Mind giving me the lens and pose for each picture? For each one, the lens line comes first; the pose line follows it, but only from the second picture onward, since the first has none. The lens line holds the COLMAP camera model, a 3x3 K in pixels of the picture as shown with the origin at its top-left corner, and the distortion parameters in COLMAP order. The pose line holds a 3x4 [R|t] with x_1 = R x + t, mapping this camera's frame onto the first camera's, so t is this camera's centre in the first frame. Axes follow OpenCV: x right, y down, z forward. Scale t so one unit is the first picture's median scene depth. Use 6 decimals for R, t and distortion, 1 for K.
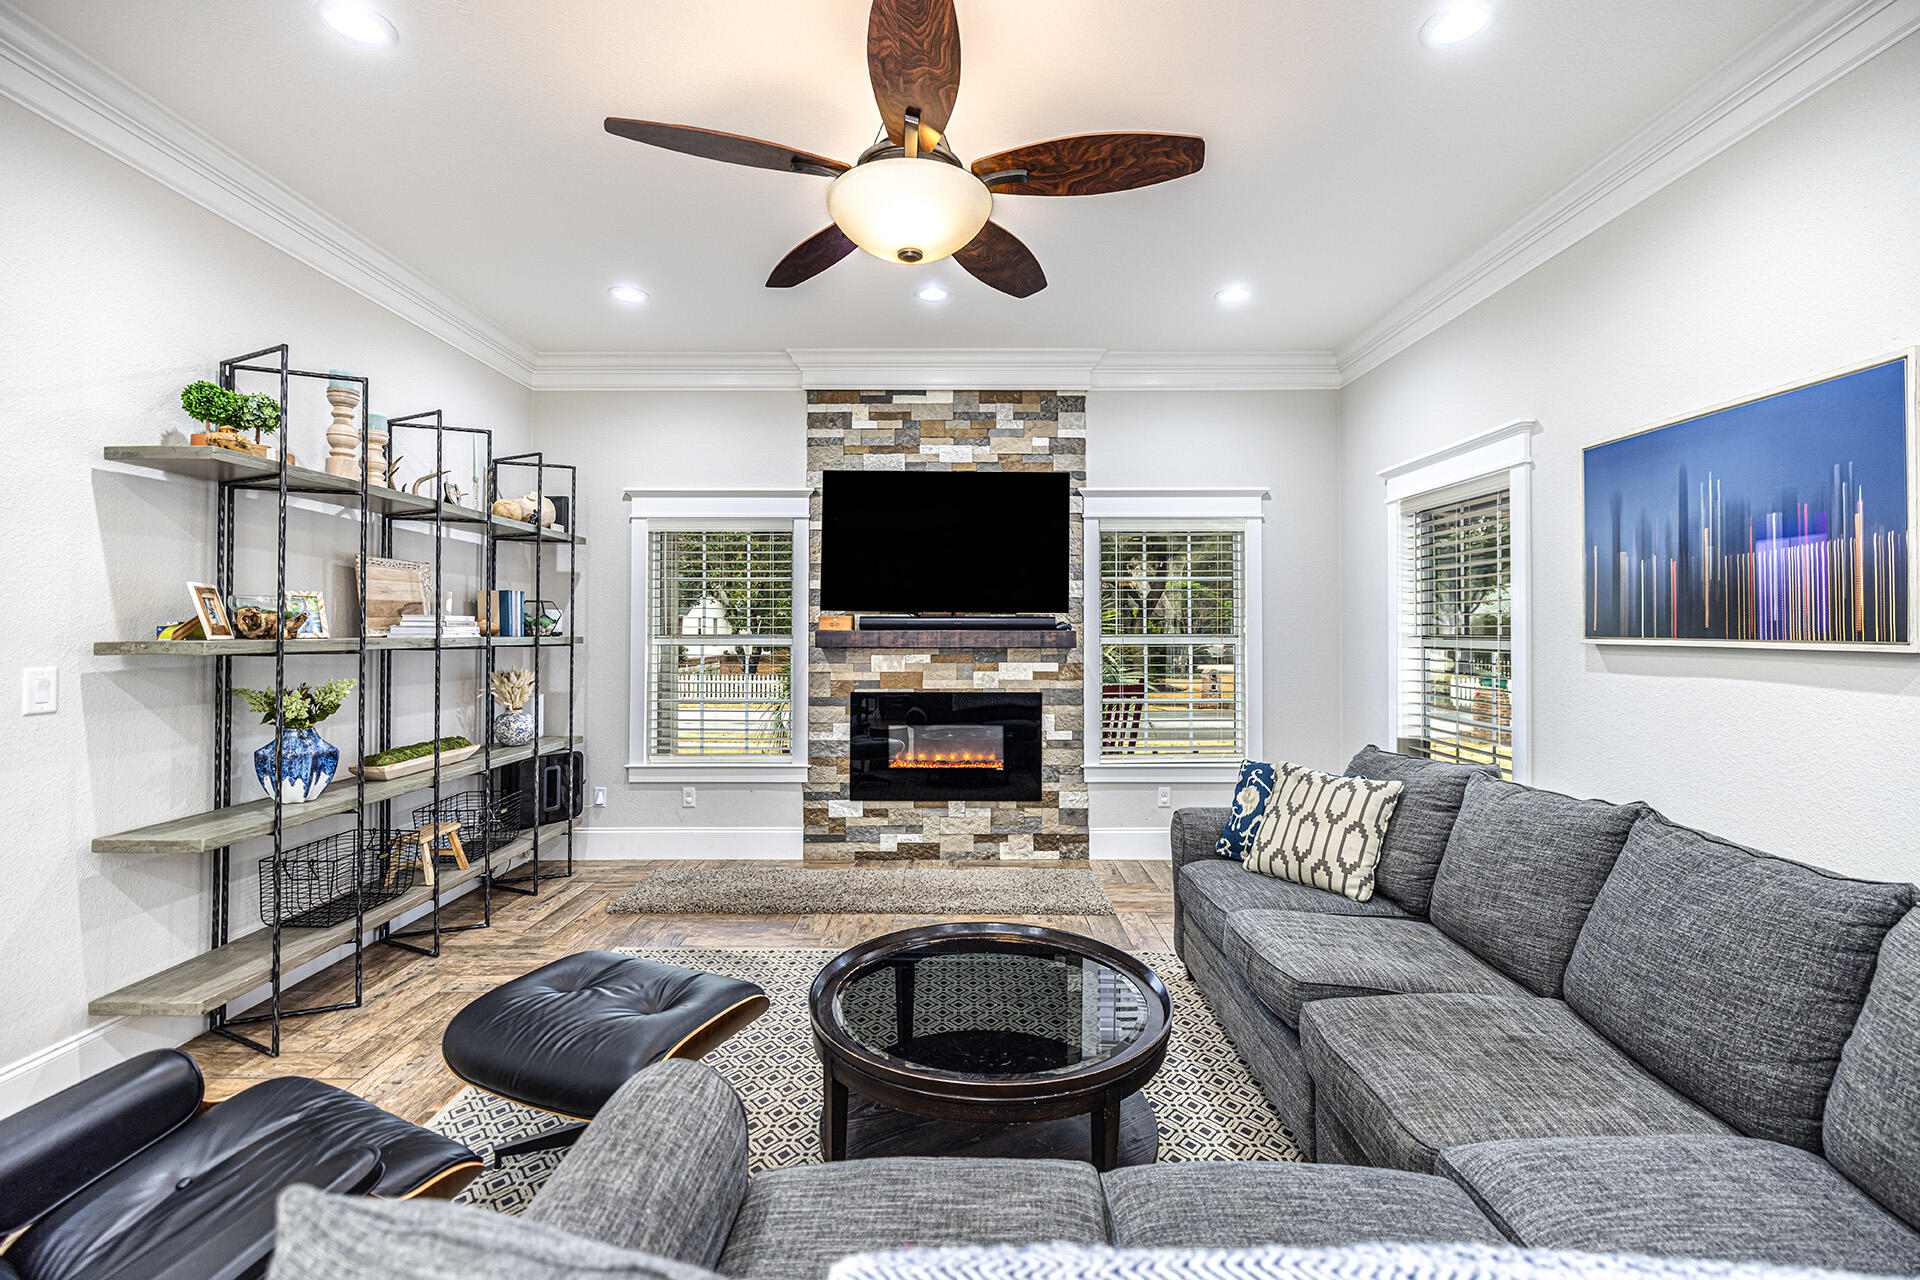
lens RADIAL K [[845.1, 0, 960.5], [0, 845.1, 623.6], [0, 0, 1]] dist [0.000946, 0.000006]
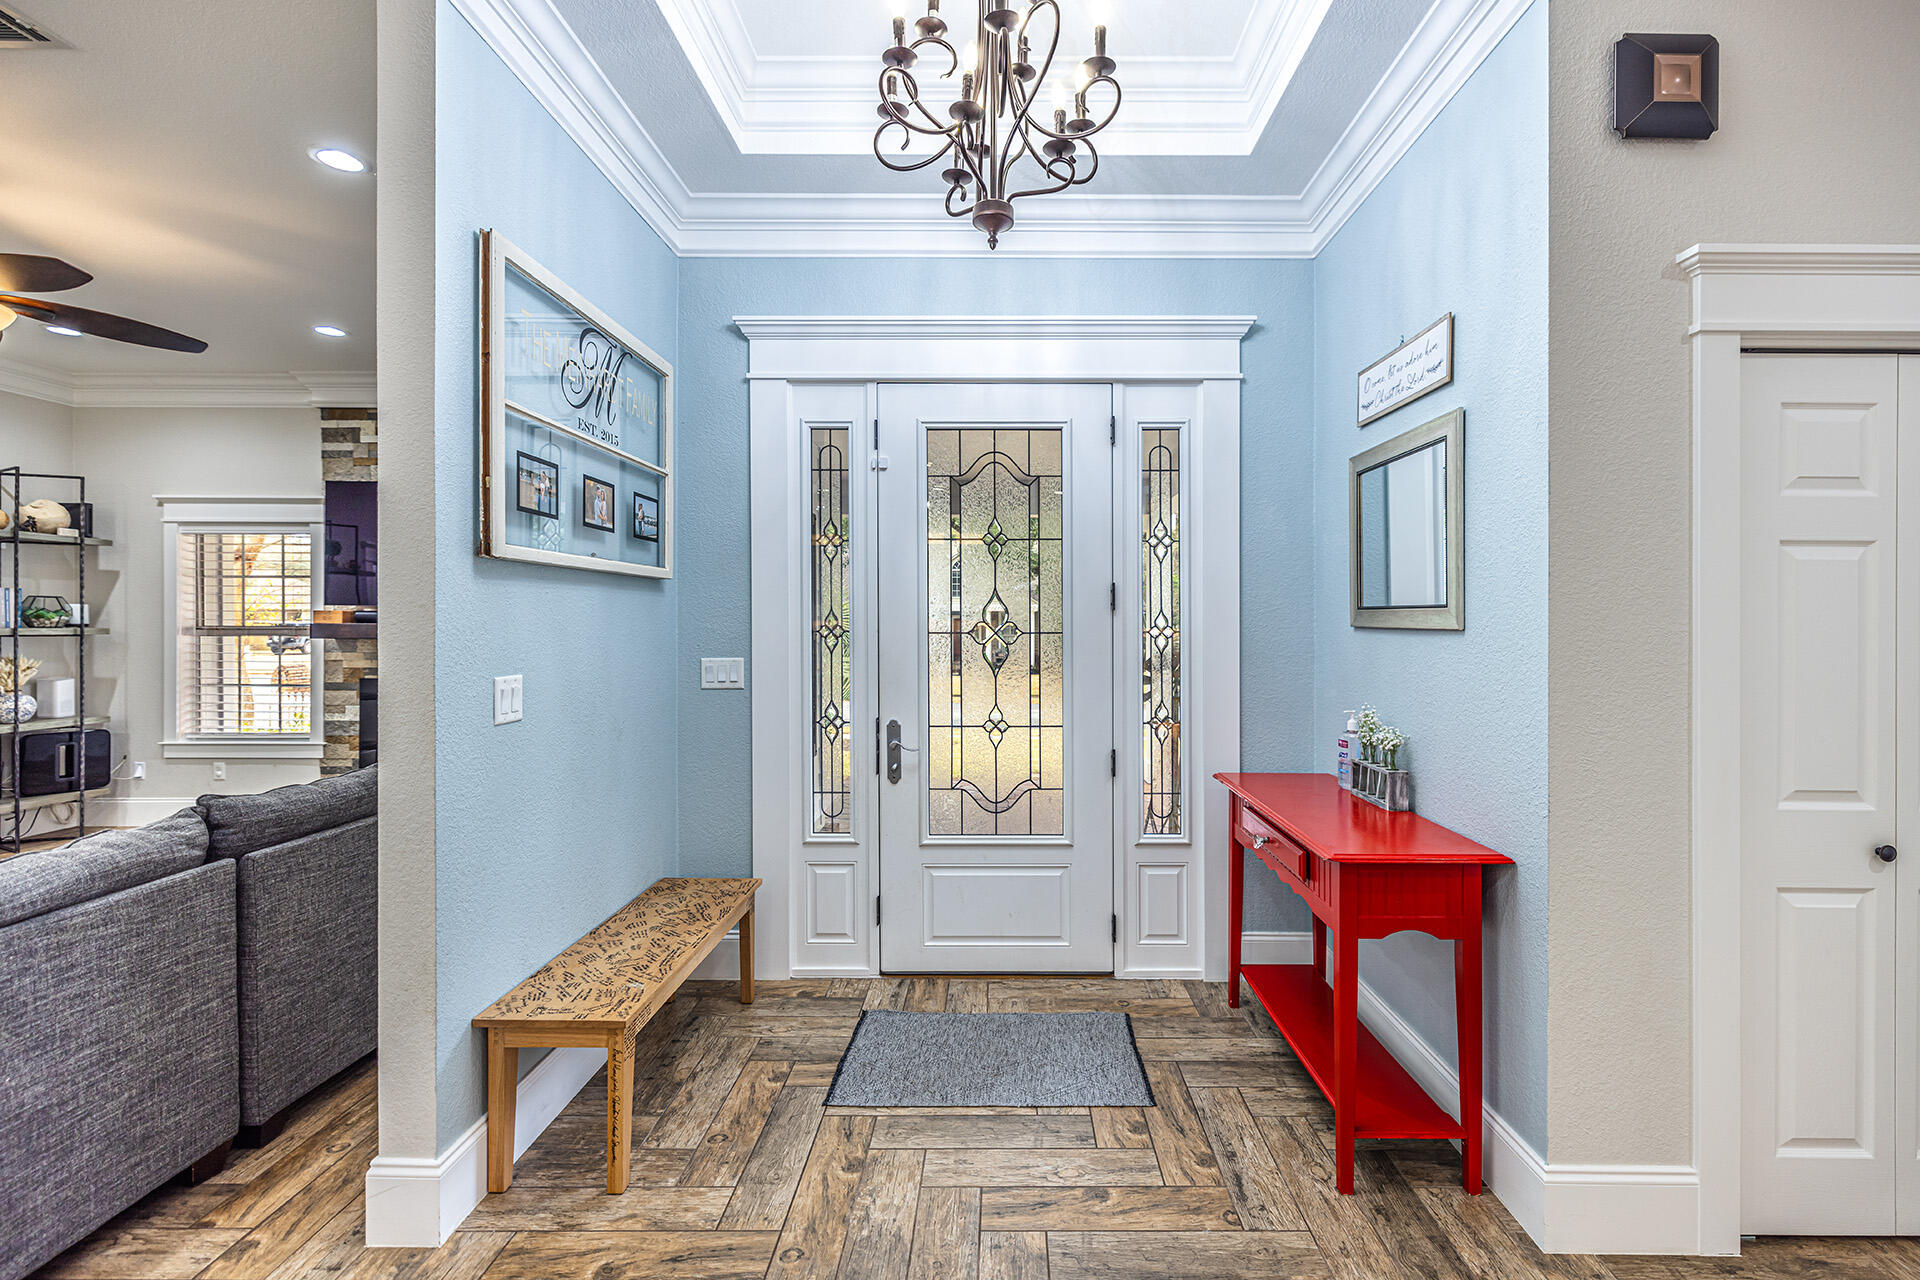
lens RADIAL K [[855.4, 0, 1009.2], [0, 855.4, 632.2], [0, 0, 1]] dist [0.000848, 0.000189]
pose [[0.999980, 0.001268, 0.006212, 0.726810], [-0.001420, 0.999698, 0.024526, -0.009101], [-0.006179, -0.024535, 0.999680, -0.142637]]
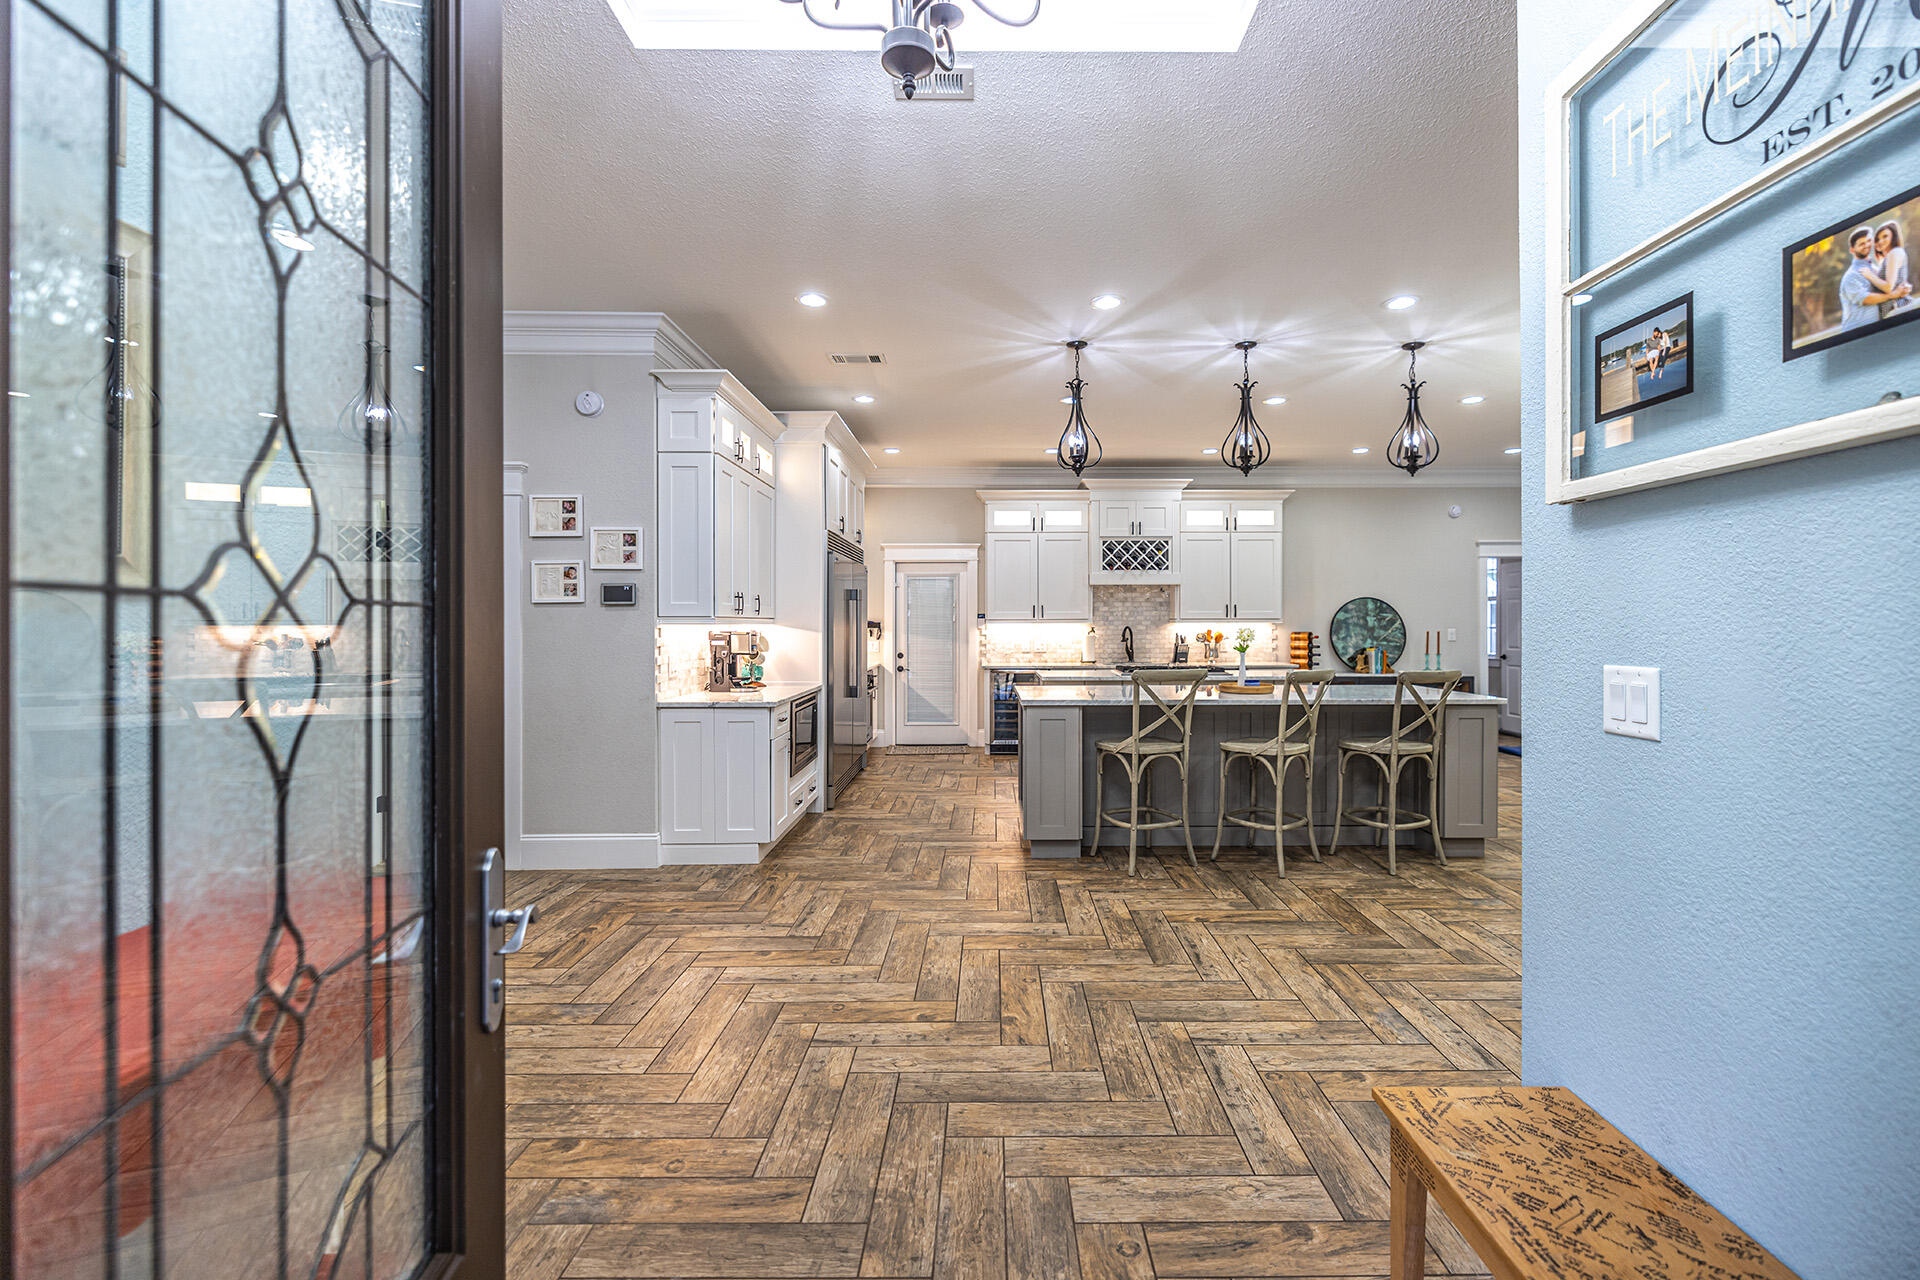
lens RADIAL K [[819.5, 0, 992.1], [0, 819.5, 629.5], [0, 0, 1]] dist [-0.002538, -0.000117]
pose [[-0.999994, 0.001867, -0.002899, 0.693274], [0.001872, 0.999997, -0.001497, 0.011422], [0.002896, -0.001502, -0.999995, 0.555287]]
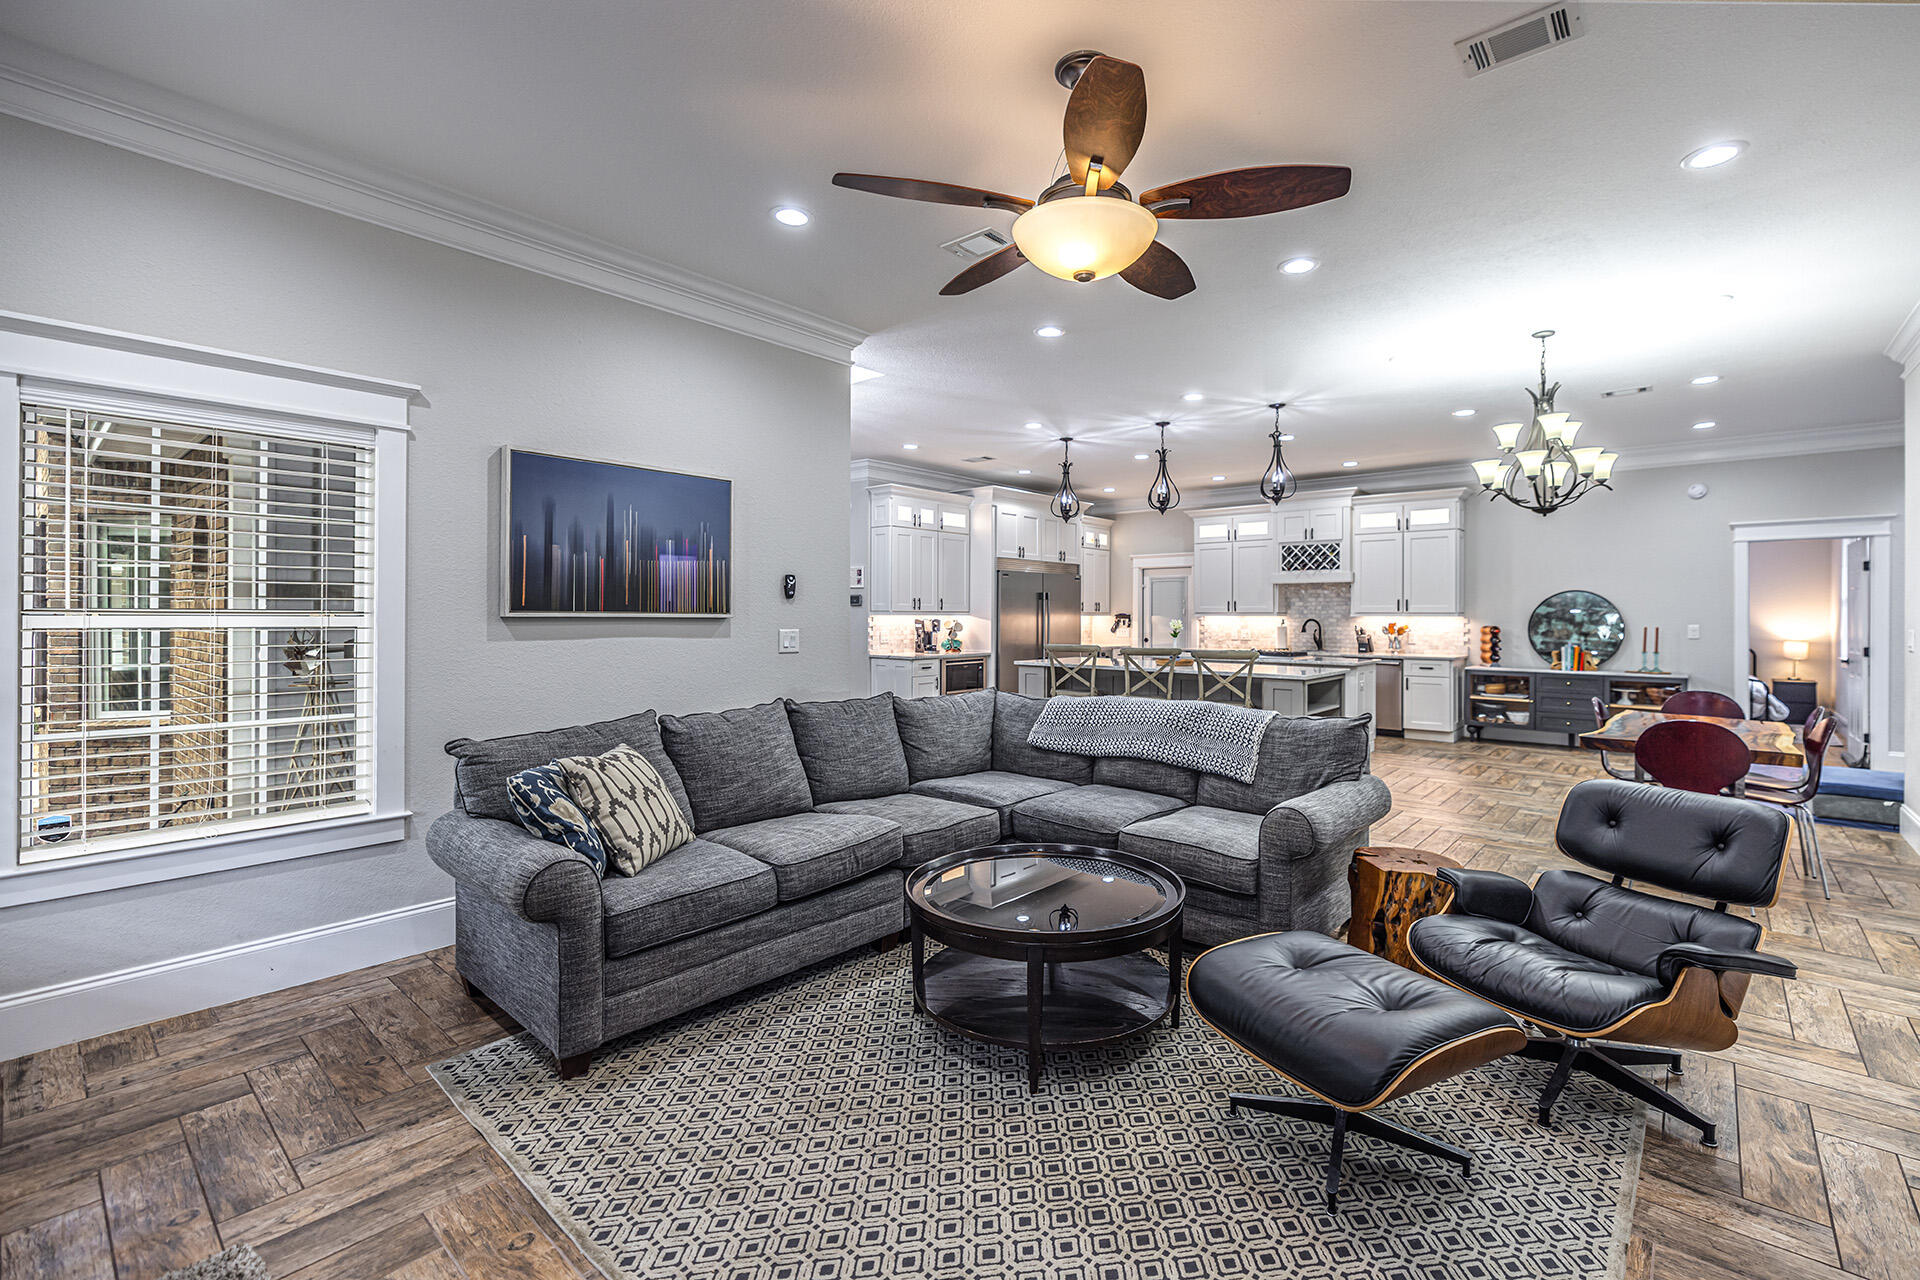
lens RADIAL K [[848.8, 0, 995.4], [0, 848.8, 612.5], [0, 0, 1]] dist [0.001124, 0.000110]
pose [[-0.760249, -0.001007, 0.649631, -0.314407], [-0.009321, 0.999913, -0.009358, 0.013230], [-0.649565, -0.013170, -0.760192, 0.866508]]
